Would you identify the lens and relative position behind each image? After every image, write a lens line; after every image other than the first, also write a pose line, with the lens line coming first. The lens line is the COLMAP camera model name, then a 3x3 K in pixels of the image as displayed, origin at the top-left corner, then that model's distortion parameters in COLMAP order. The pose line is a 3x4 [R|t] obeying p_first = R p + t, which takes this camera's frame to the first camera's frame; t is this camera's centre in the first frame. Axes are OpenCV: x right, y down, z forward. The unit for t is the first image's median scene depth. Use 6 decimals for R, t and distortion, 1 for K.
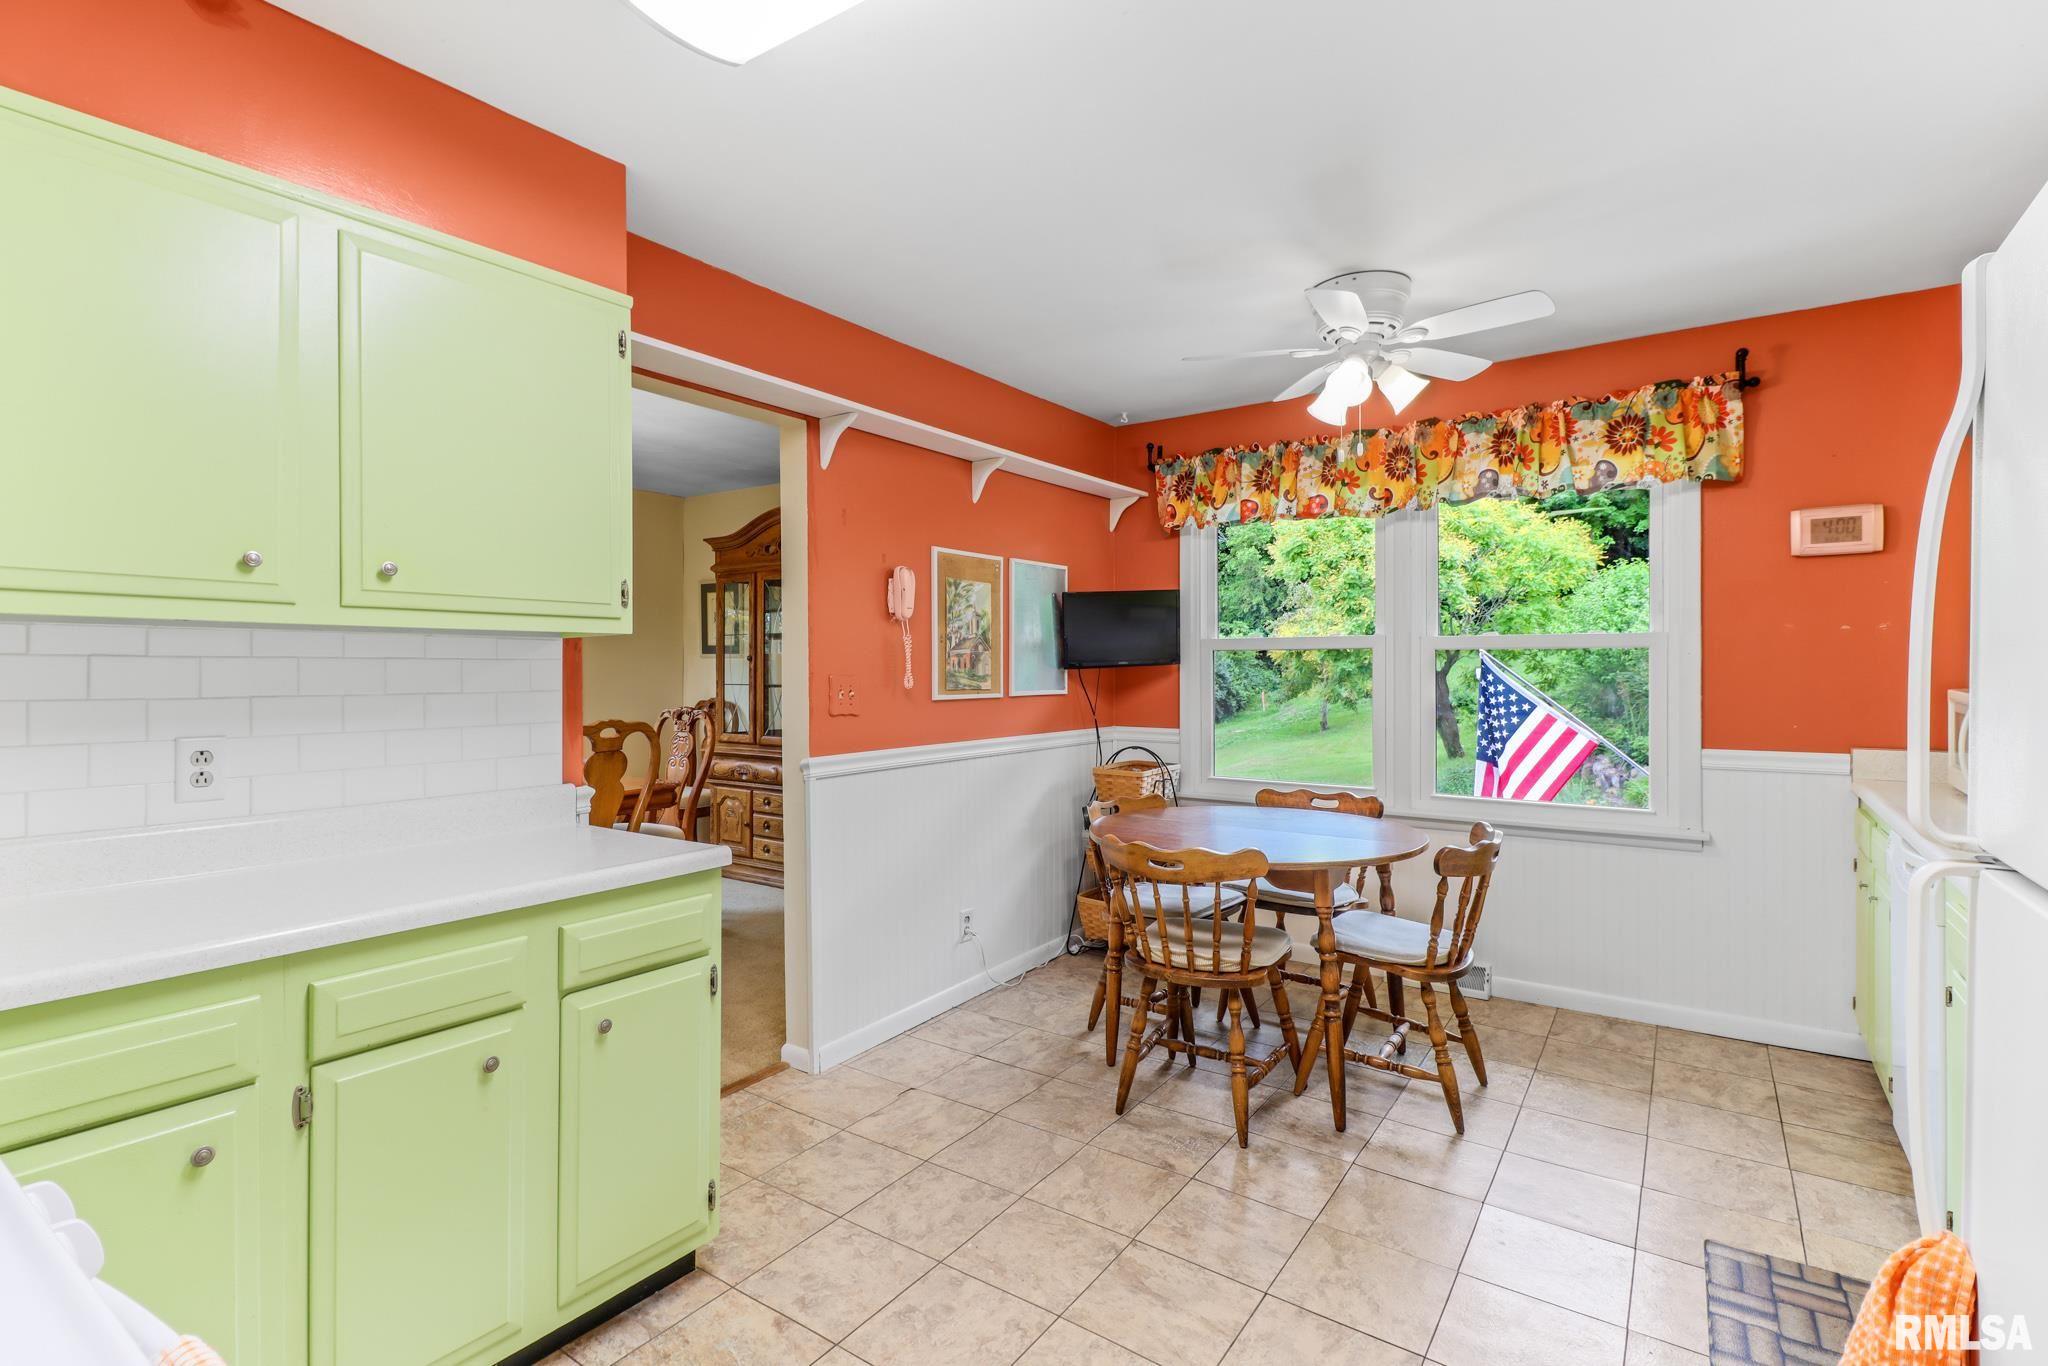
lens RADIAL K [[950.5, 0, 1023.4], [0, 950.5, 666.4], [0, 0, 1]] dist [0.012018, -0.009372]
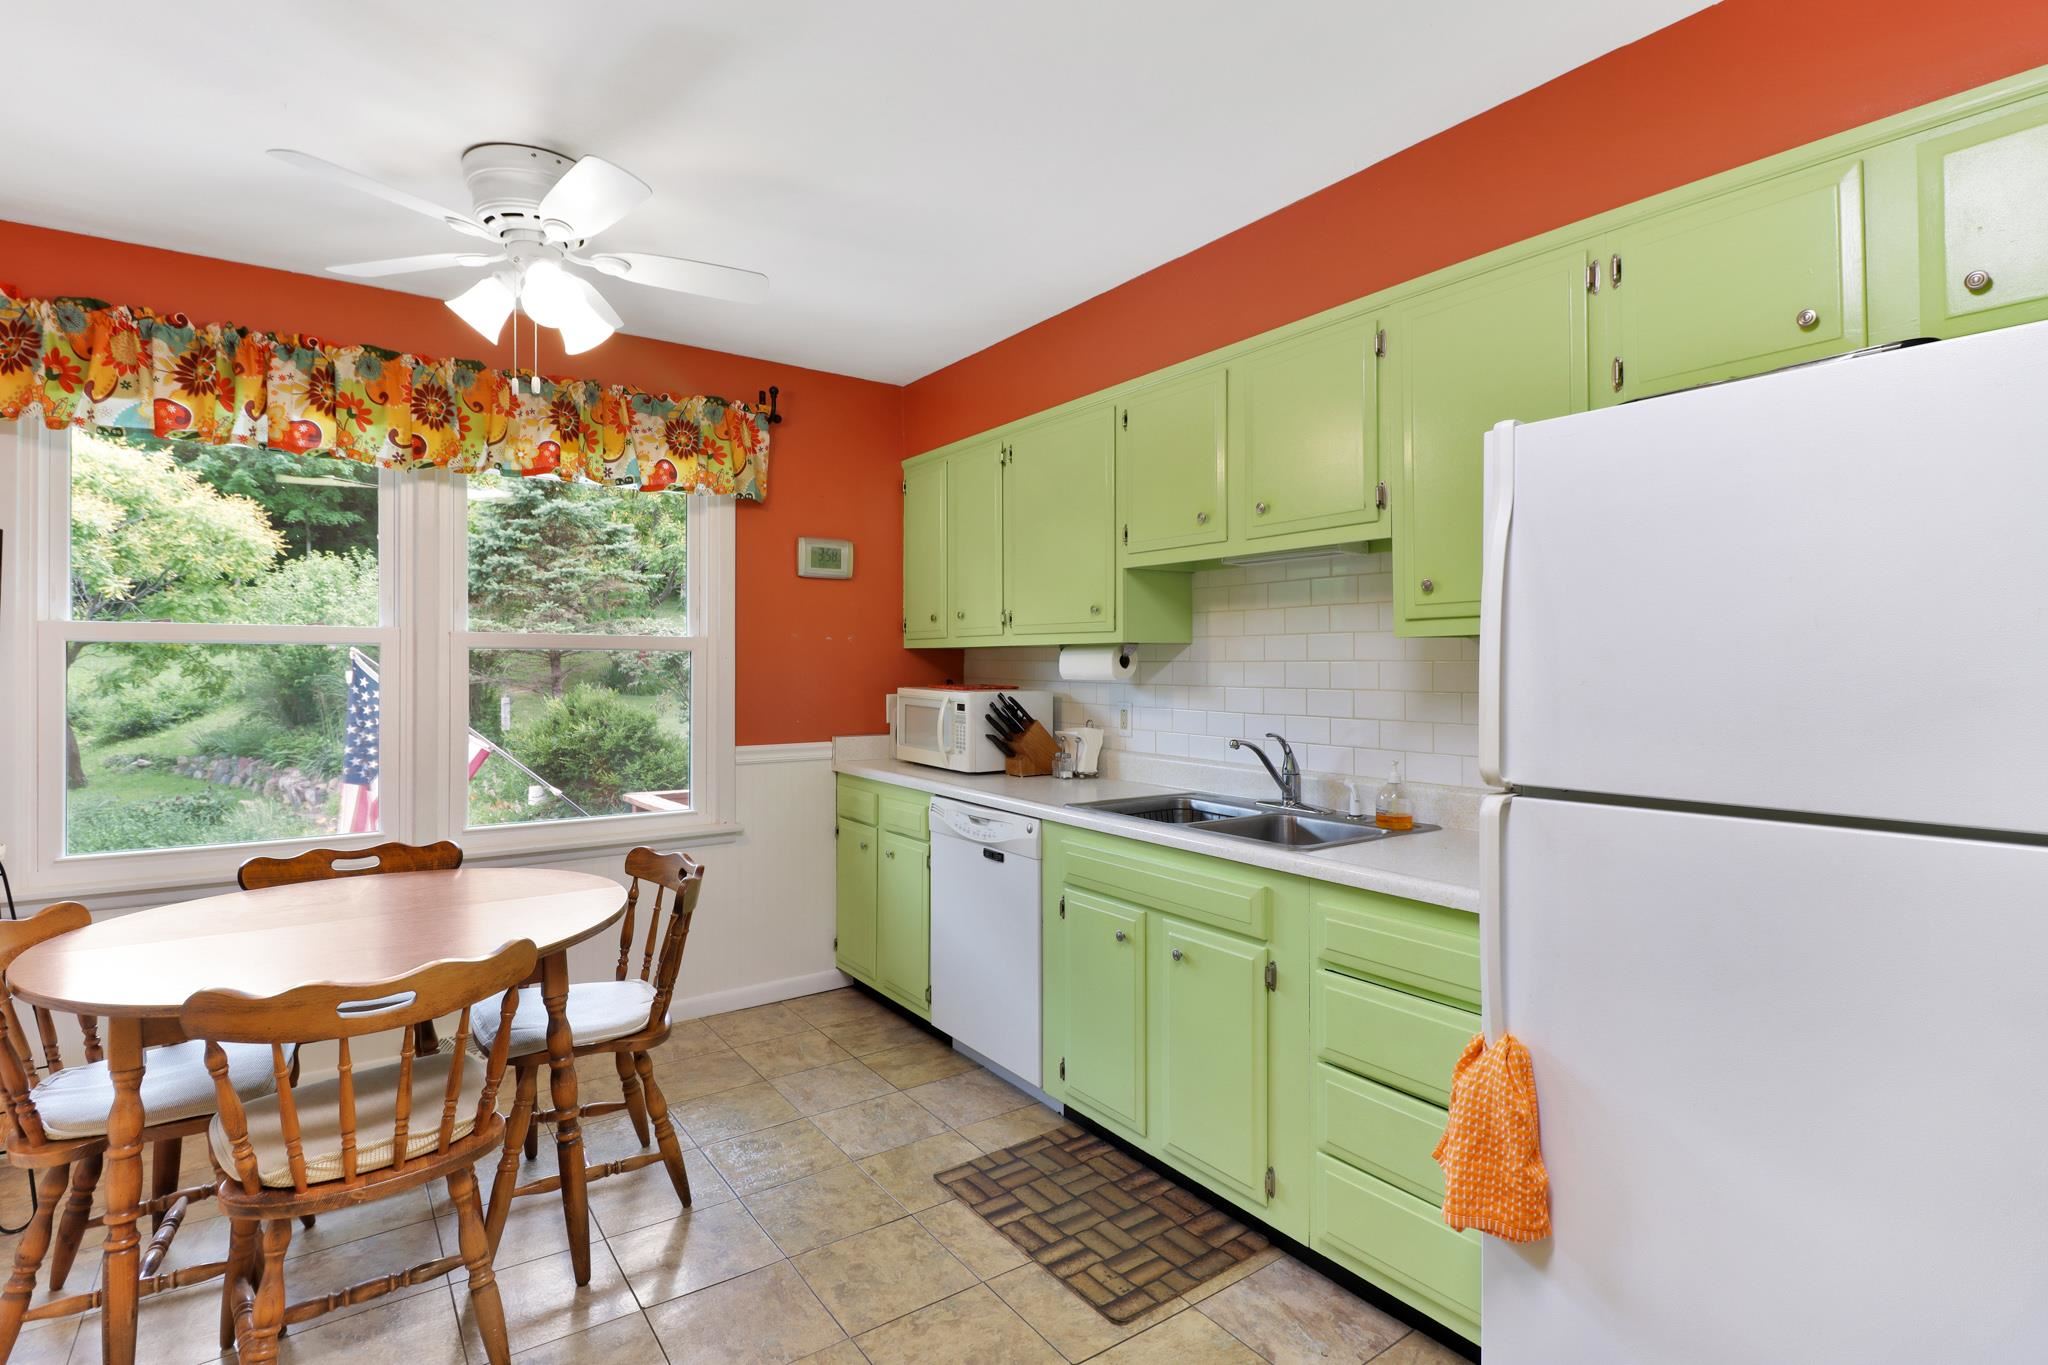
lens RADIAL K [[981.3, 0, 1016.3], [0, 981.3, 666.7], [0, 0, 1]] dist [0.003595, -0.009257]
pose [[0.330031, 0.005171, 0.943956, -0.202431], [-0.003650, 0.999985, -0.004201, -0.000371], [-0.943963, -0.002059, 0.330045, 0.293826]]
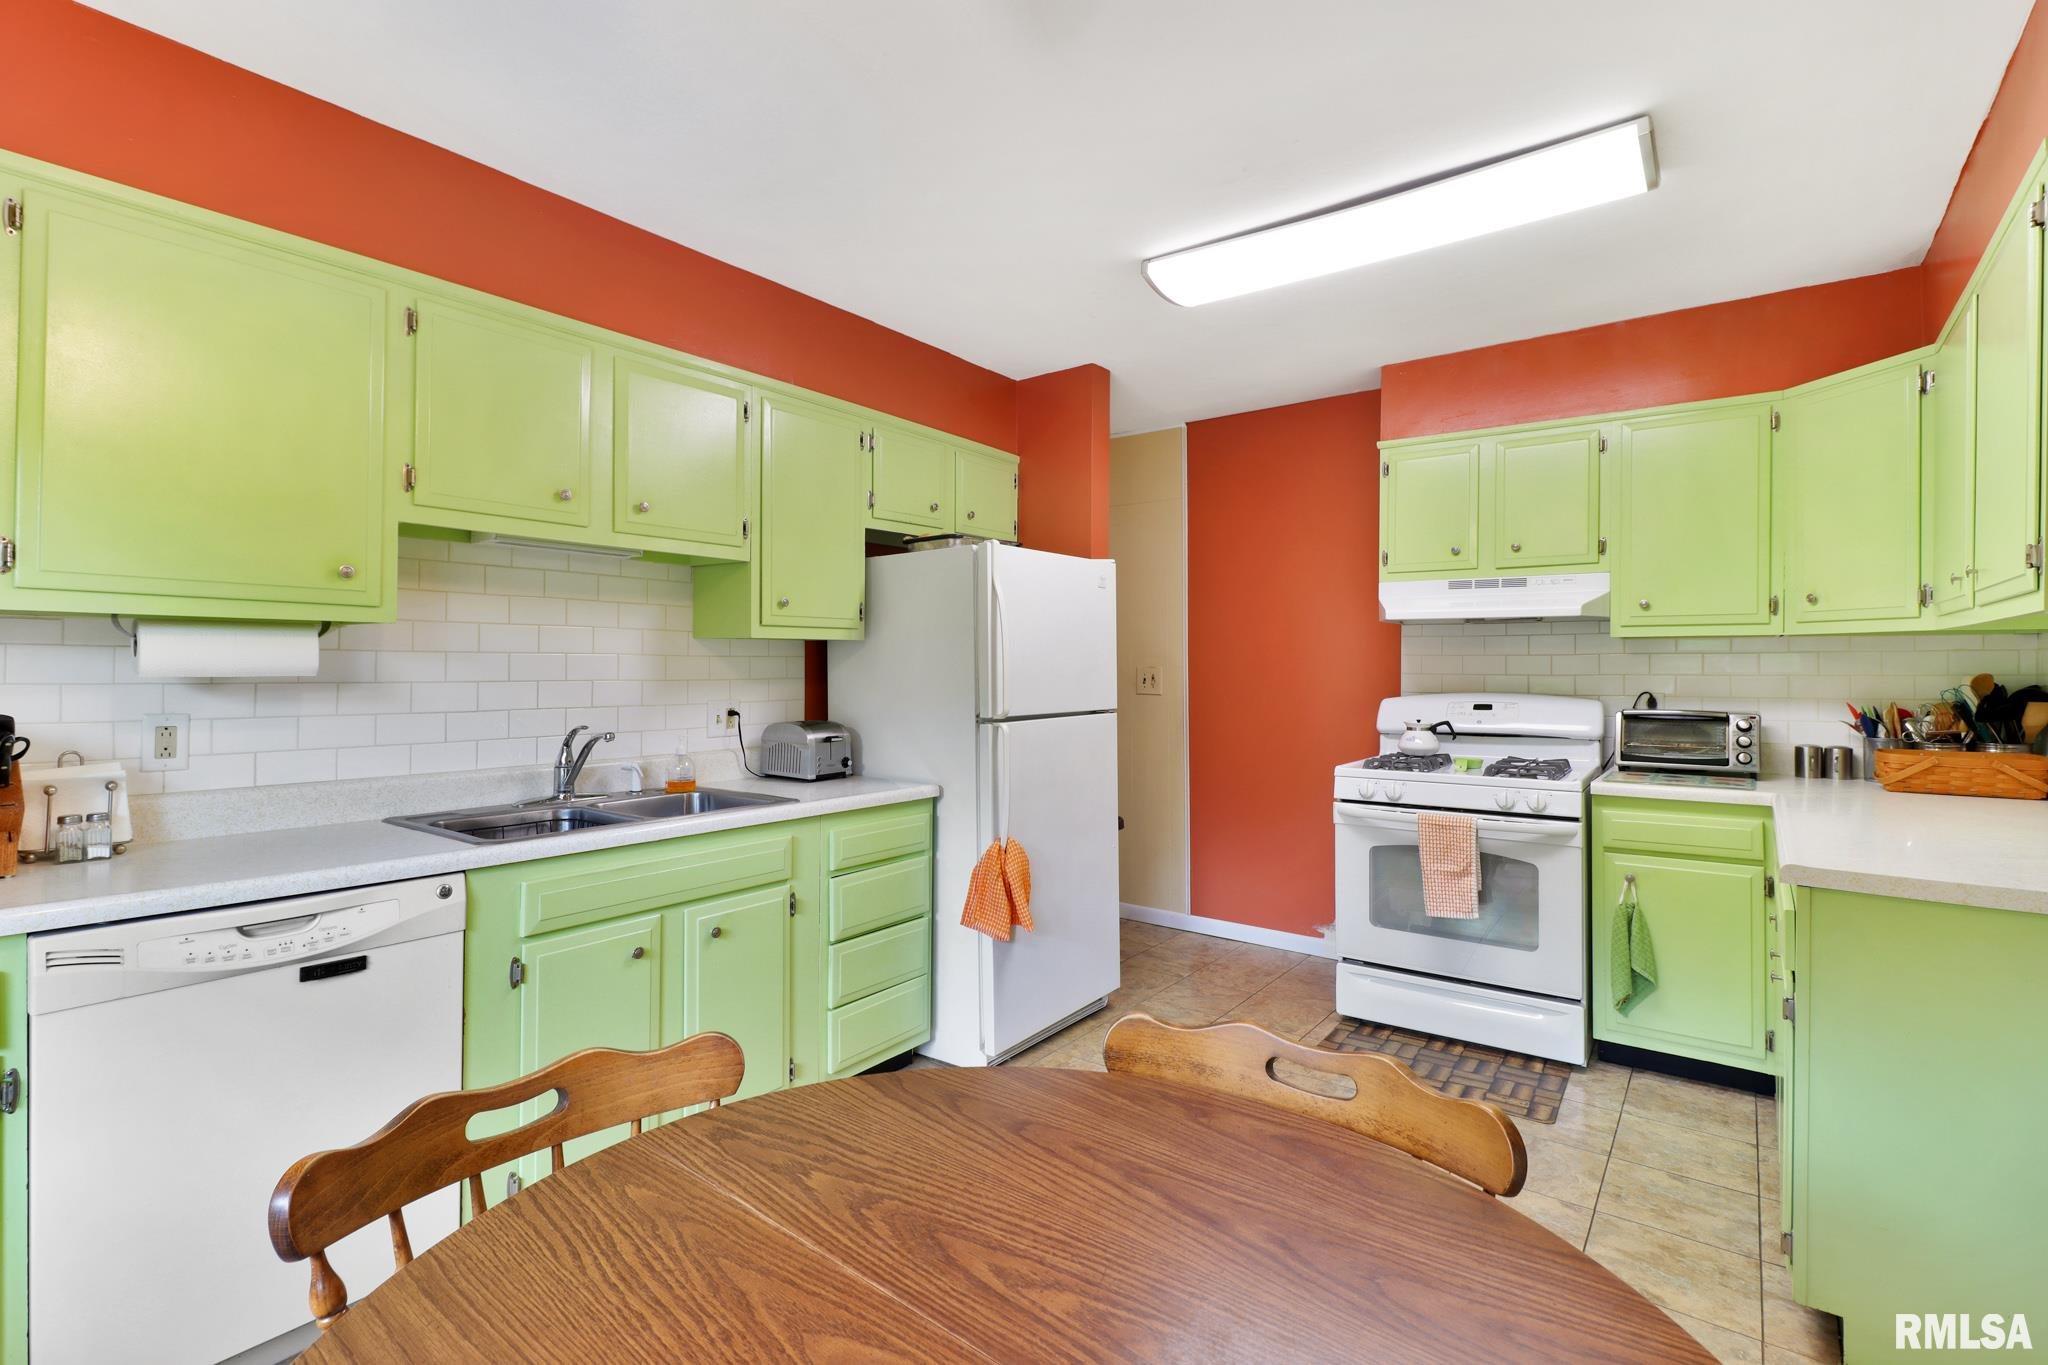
lens RADIAL K [[950.5, 0, 1003.0], [0, 950.5, 667.9], [0, 0, 1]] dist [0.012018, -0.009372]
pose [[-0.999205, 0.002486, 0.039782, 0.195680], [0.002441, 0.999996, -0.001192, 0.004381], [-0.039785, -0.001094, -0.999208, 1.015788]]
